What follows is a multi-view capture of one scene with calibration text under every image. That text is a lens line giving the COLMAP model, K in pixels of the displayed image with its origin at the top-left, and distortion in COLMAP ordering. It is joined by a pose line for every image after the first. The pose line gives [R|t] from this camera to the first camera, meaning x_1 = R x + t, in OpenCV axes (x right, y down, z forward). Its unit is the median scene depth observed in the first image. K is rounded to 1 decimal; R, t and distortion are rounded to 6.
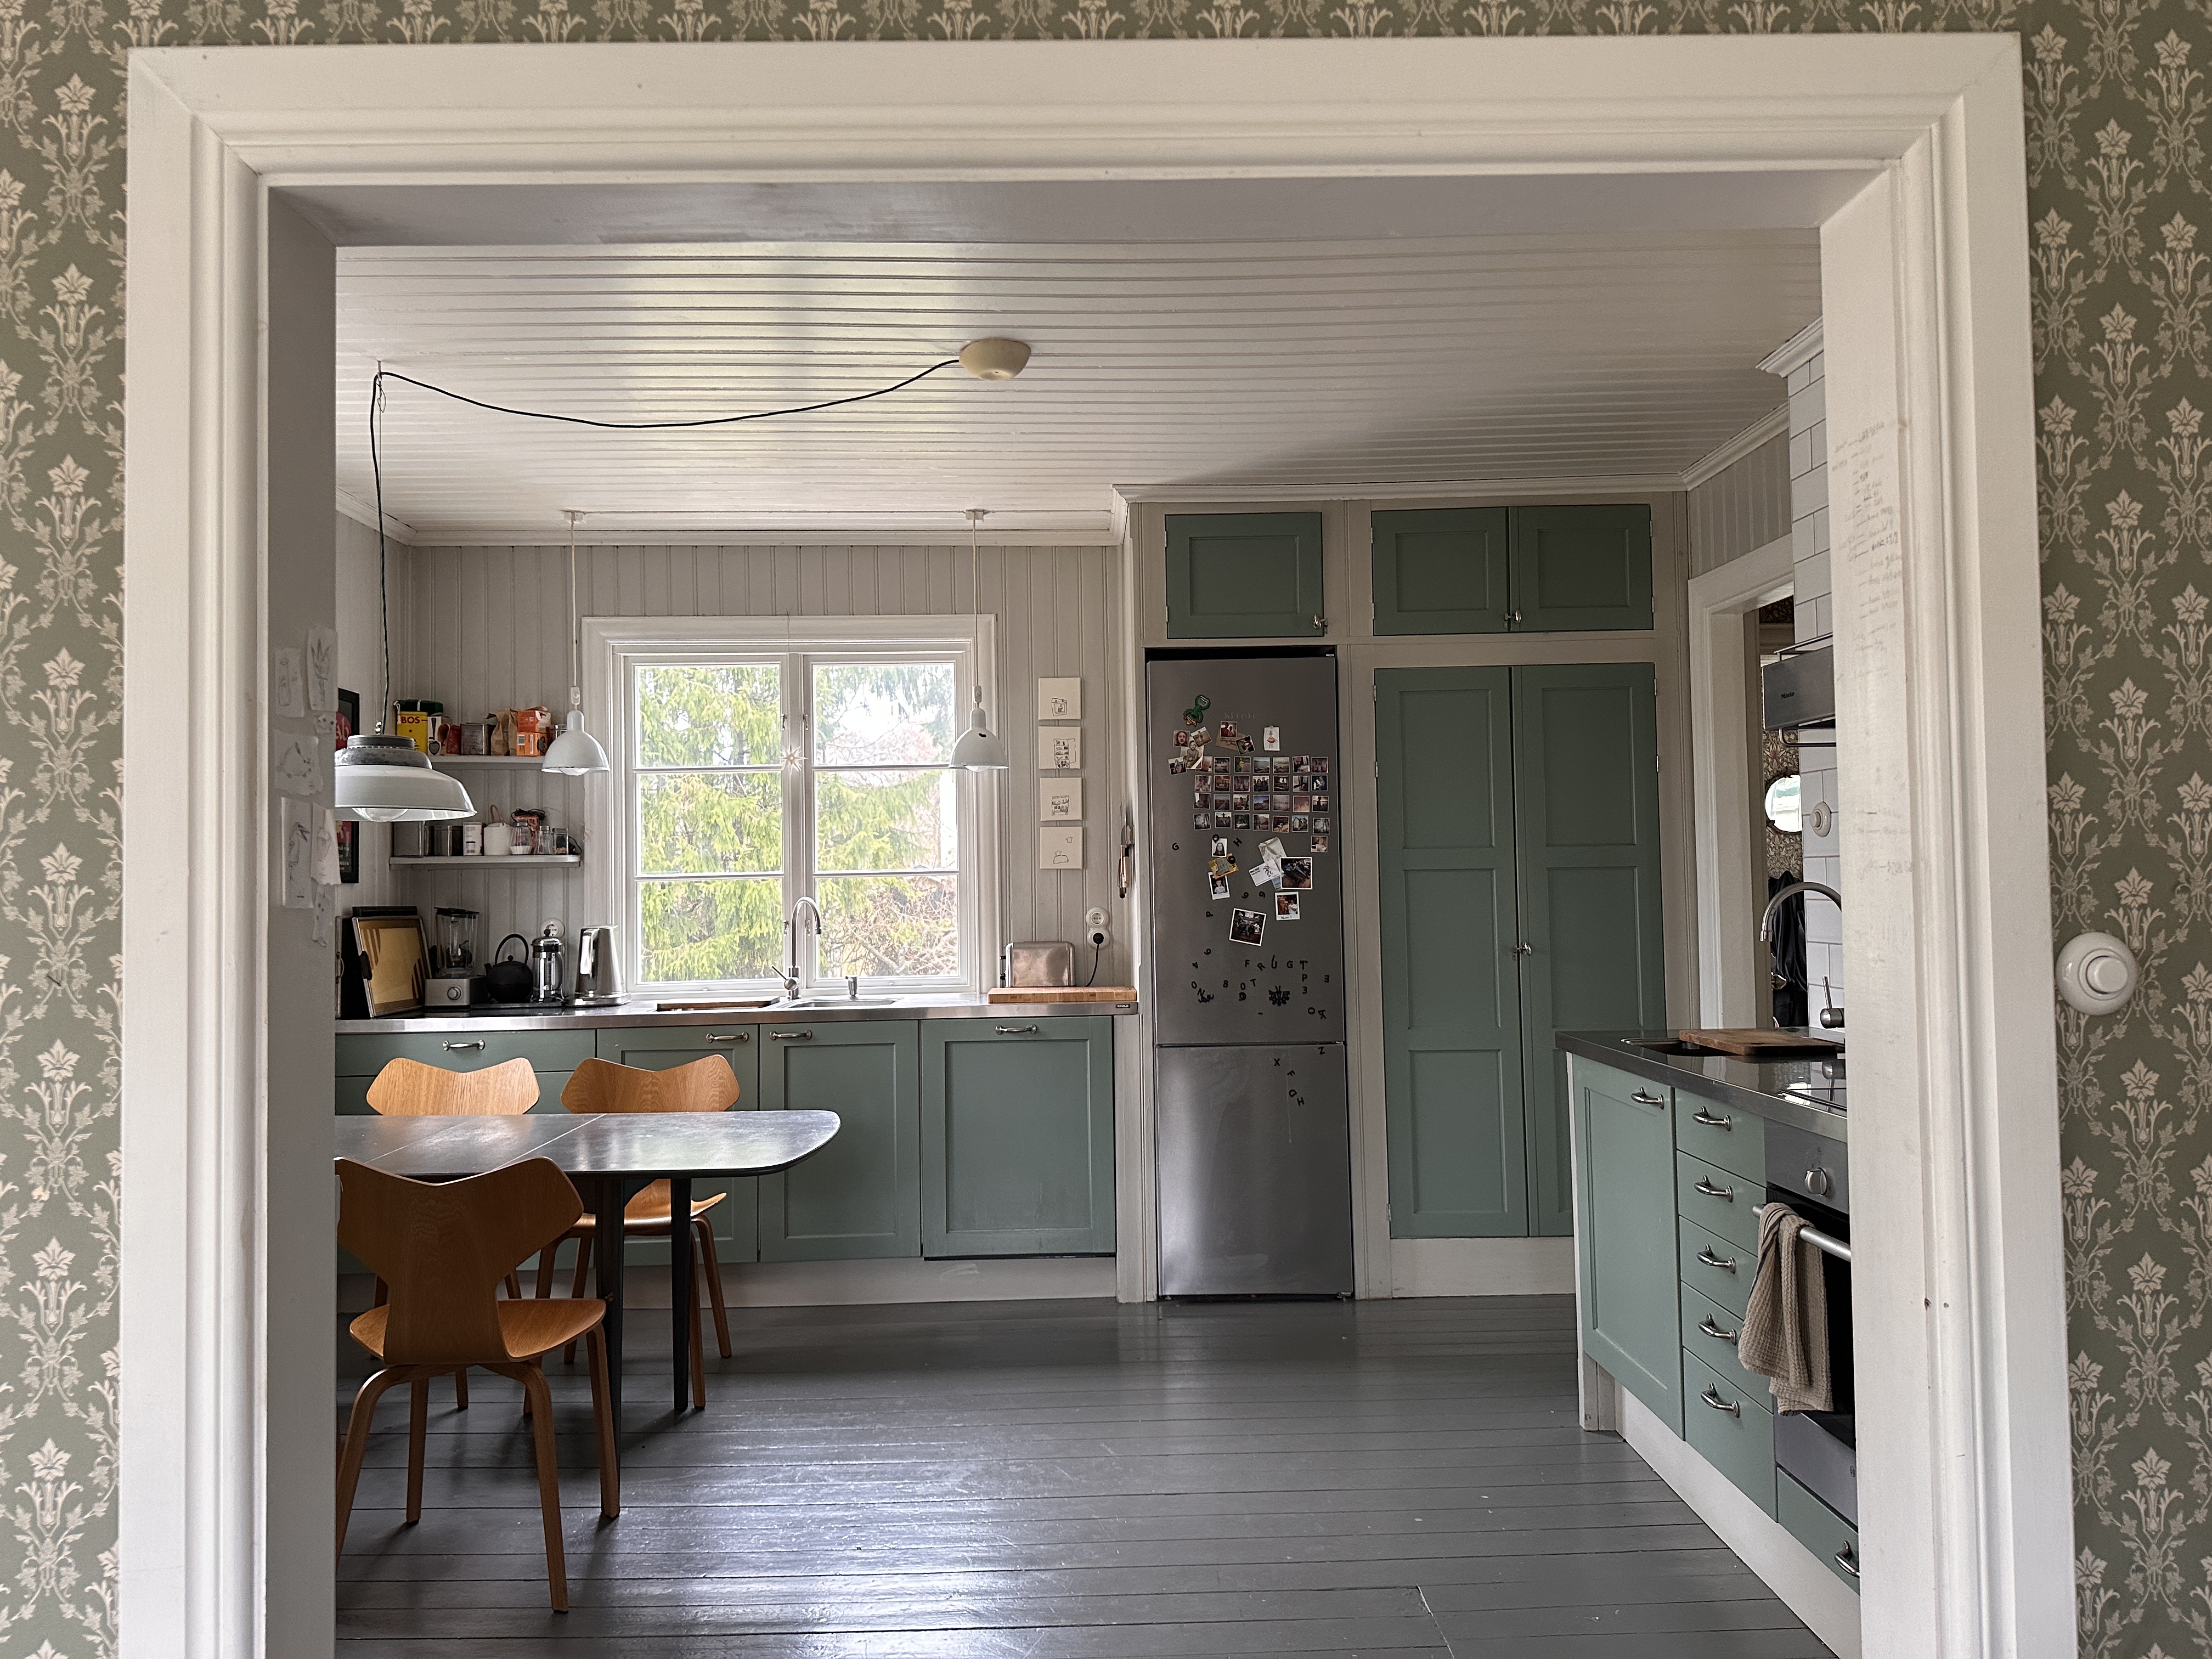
lens RADIAL K [[1530.8, 0, 1106.0], [0, 1530.8, 829.5], [0, 0, 1]] dist [0.154517, -0.297106]
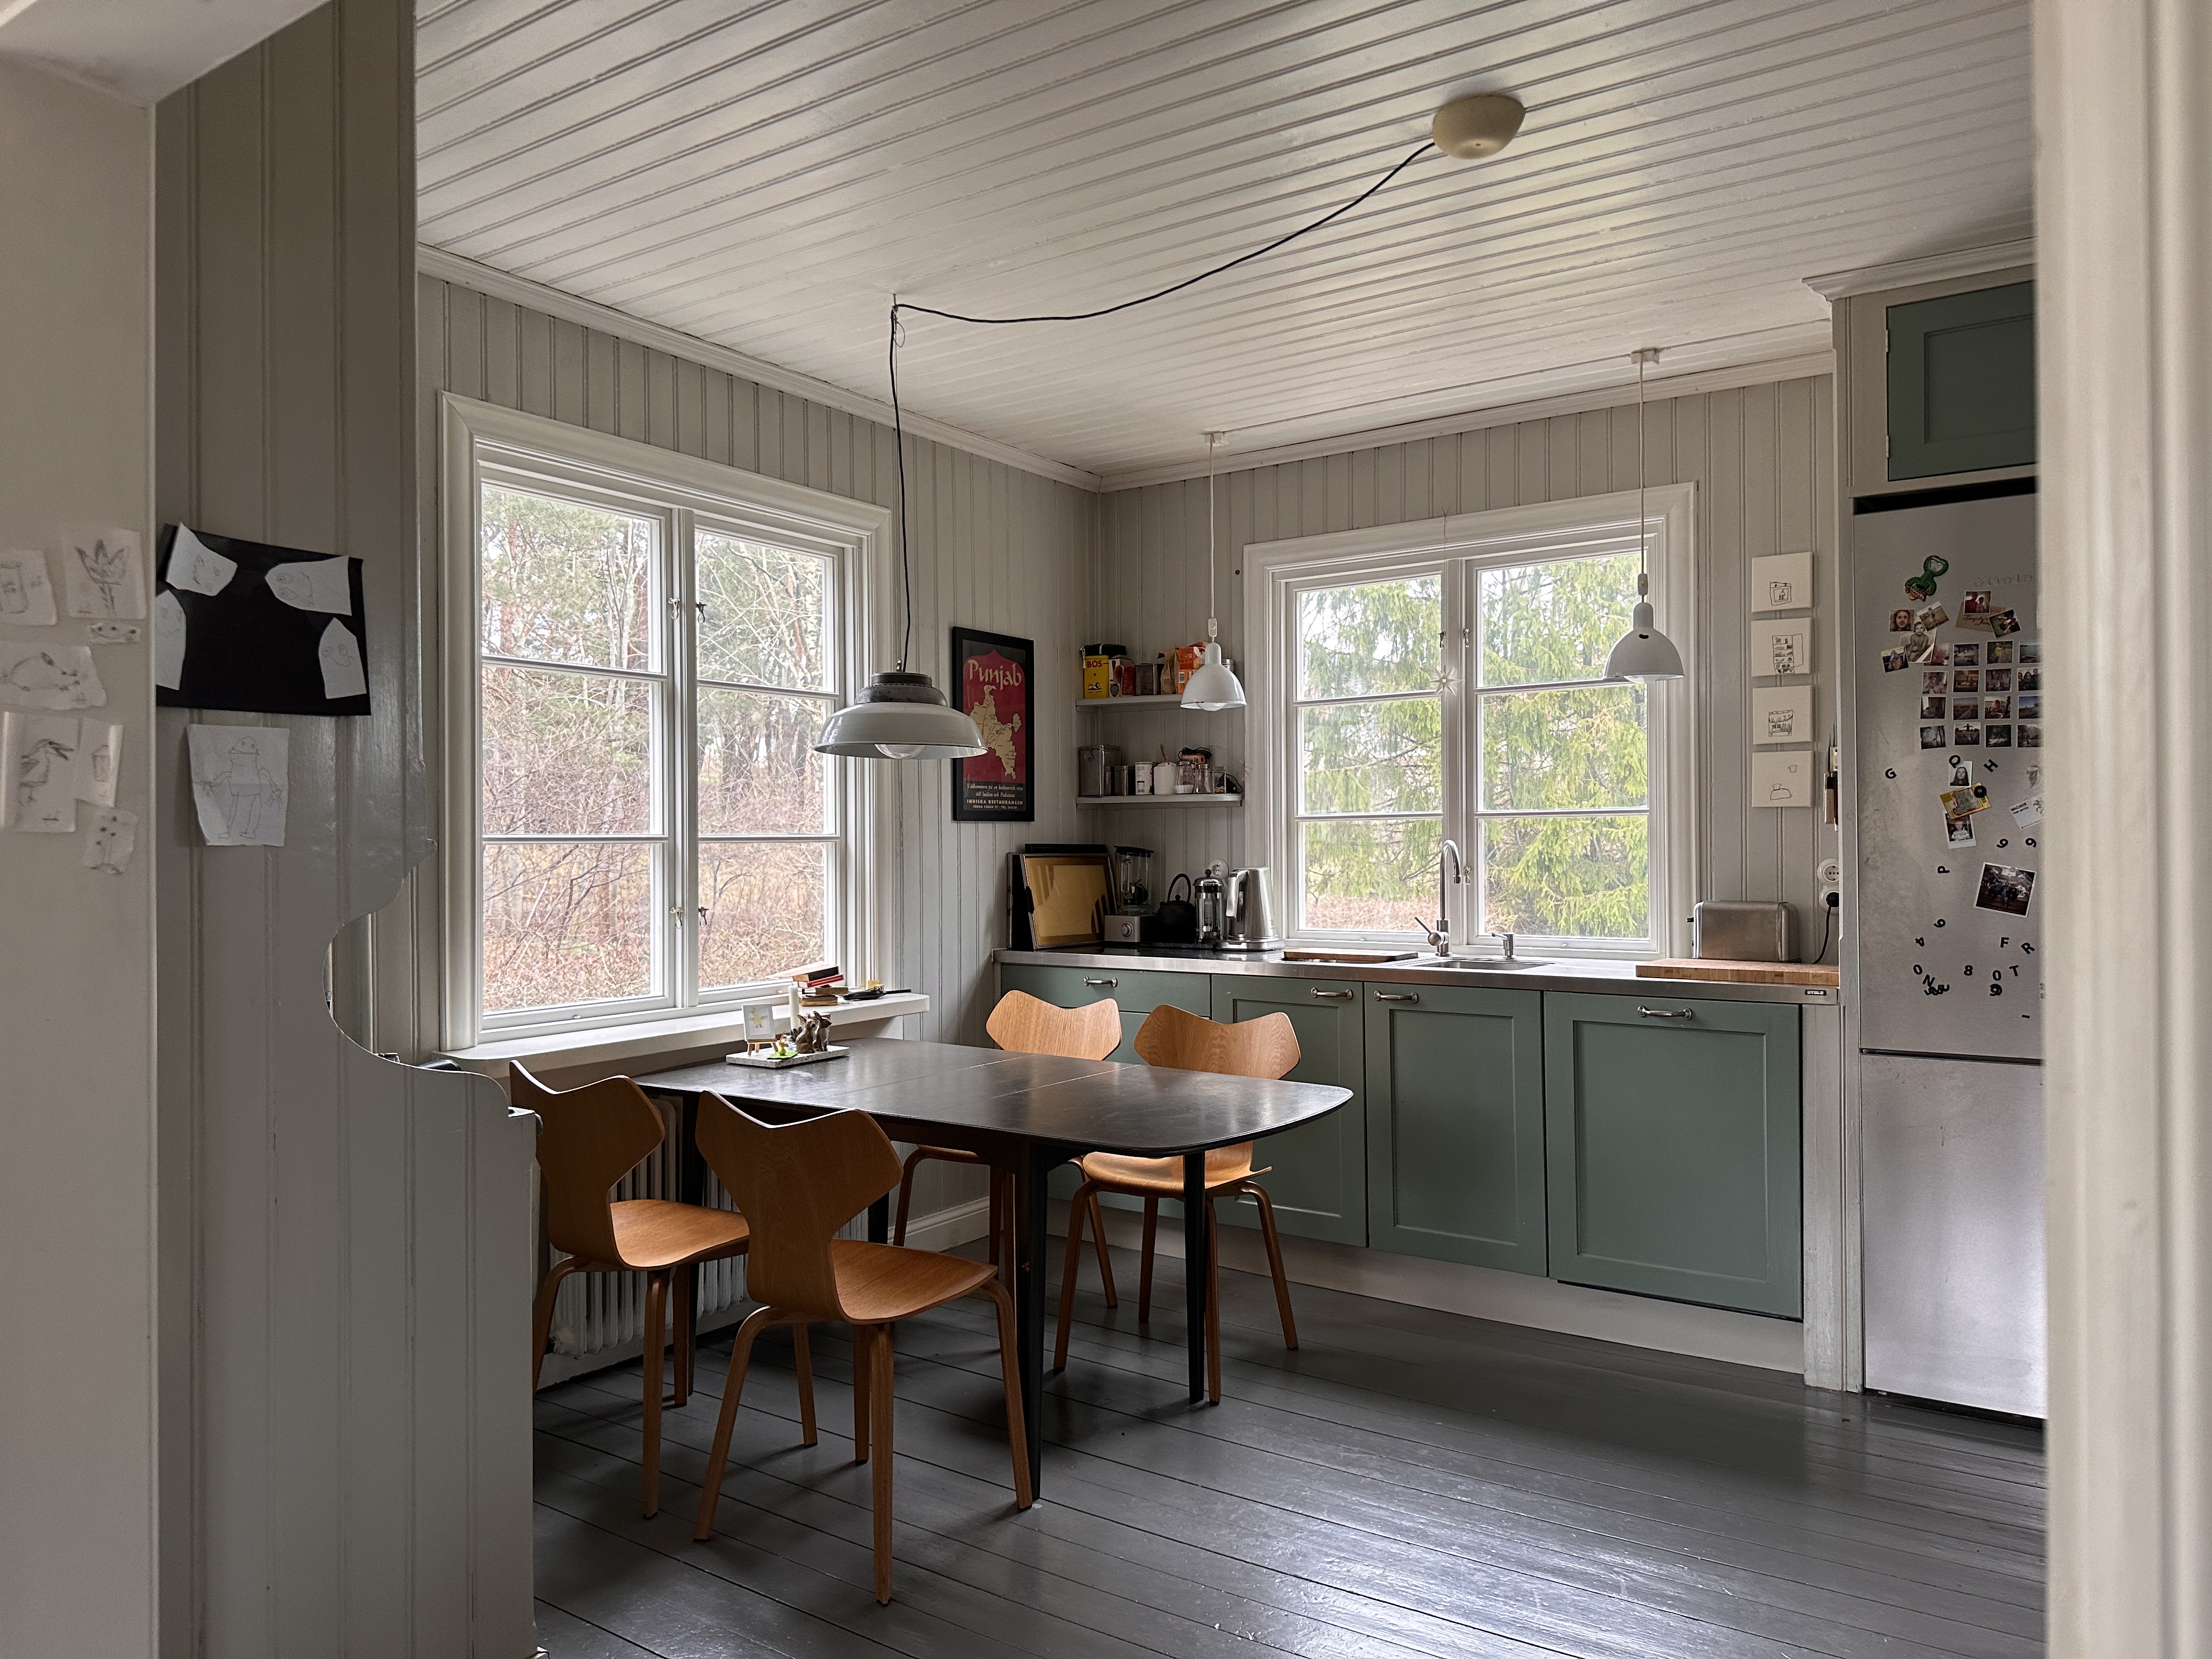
lens RADIAL K [[1530.8, 0, 1106.0], [0, 1530.8, 829.5], [0, 0, 1]] dist [0.154517, -0.297106]
pose [[0.810288, 0.005652, -0.586005, 0.158921], [0.014853, 0.999434, 0.030177, 0.009015], [0.585844, -0.033156, 0.809746, 0.183596]]
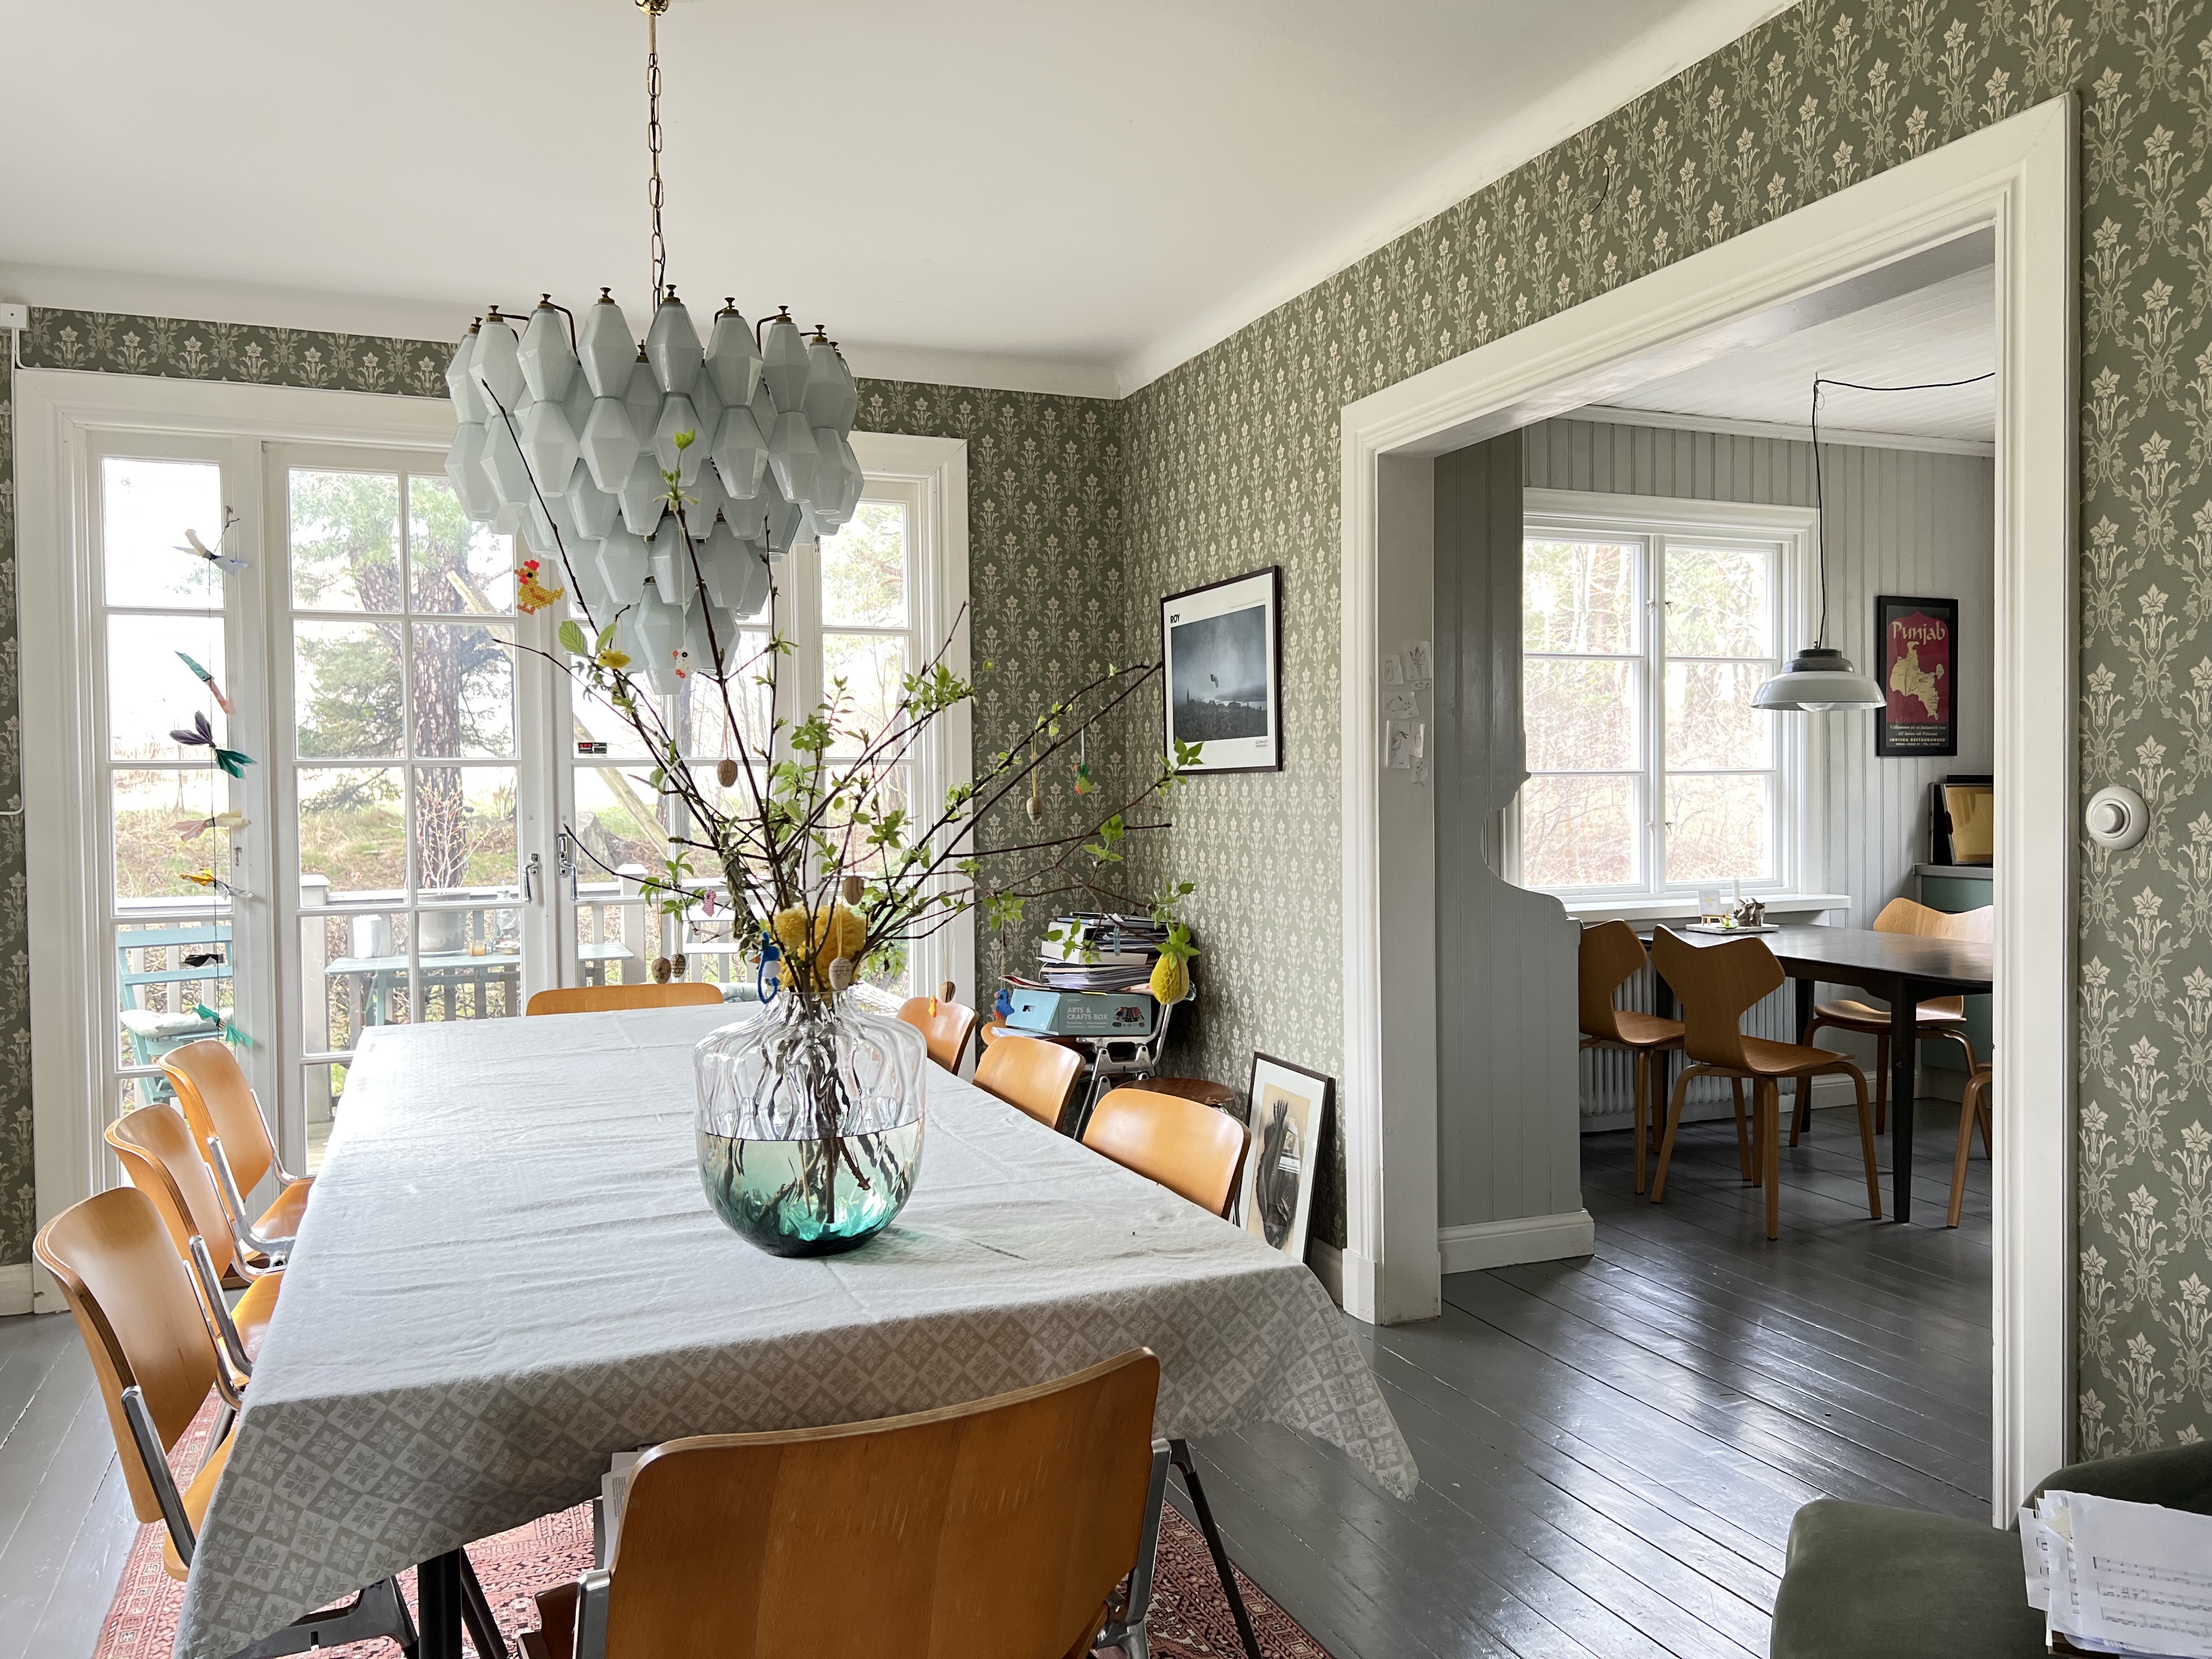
lens RADIAL K [[1670.1, 0, 1119.7], [0, 1670.1, 834.2], [0, 0, 1]] dist [0.024526, -0.014364]
pose [[0.366966, 0.035817, -0.929545, 0.481779], [0.039122, 0.997780, 0.053890, -0.000526], [0.929411, -0.056142, 0.364750, -0.087093]]
